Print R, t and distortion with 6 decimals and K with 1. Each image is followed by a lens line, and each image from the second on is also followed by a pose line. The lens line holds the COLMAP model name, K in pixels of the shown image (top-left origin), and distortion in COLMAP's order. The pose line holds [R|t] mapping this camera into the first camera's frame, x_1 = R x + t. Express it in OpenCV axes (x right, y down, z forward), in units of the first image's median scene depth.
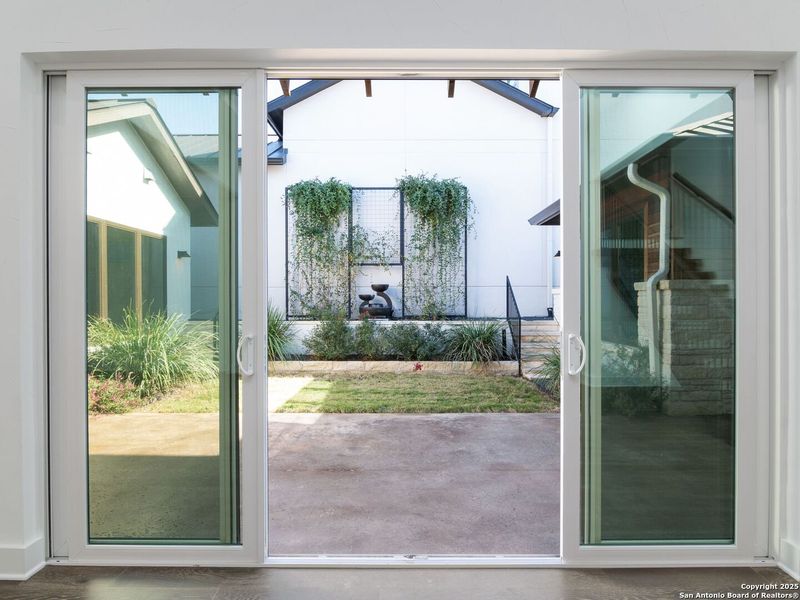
lens RADIAL K [[480.8, 0, 400.0], [0, 480.8, 300.0], [0, 0, 1]] dist [0.003719, 0.000710]
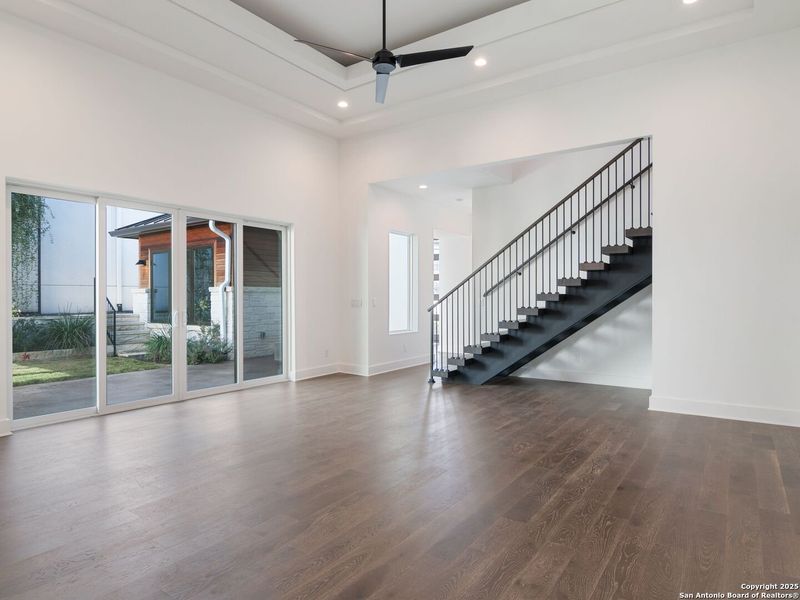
lens RADIAL K [[480.8, 0, 400.0], [0, 480.8, 300.0], [0, 0, 1]] dist [0.003719, 0.000710]
pose [[0.584530, -0.008051, 0.811332, -0.273363], [0.001721, 0.999961, 0.008683, -0.002561], [-0.811370, -0.003679, 0.584521, -0.292655]]
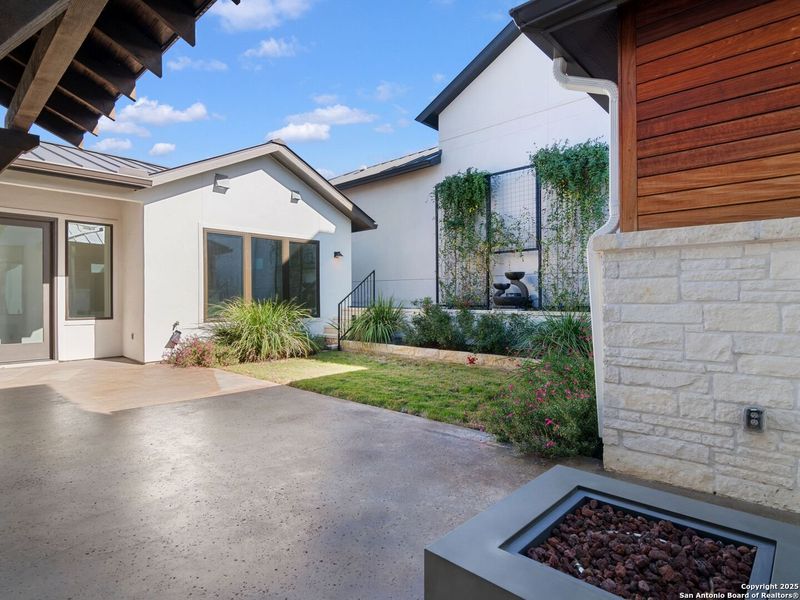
lens RADIAL K [[435.1, 0, 400.0], [0, 435.1, 300.0], [0, 0, 1]] dist [-0.003586, -0.000565]
pose [[0.734408, 0.002149, -0.678705, 0.369691], [0.002304, 0.999981, 0.005660, 0.016496], [0.678704, -0.005721, 0.734389, 0.225906]]
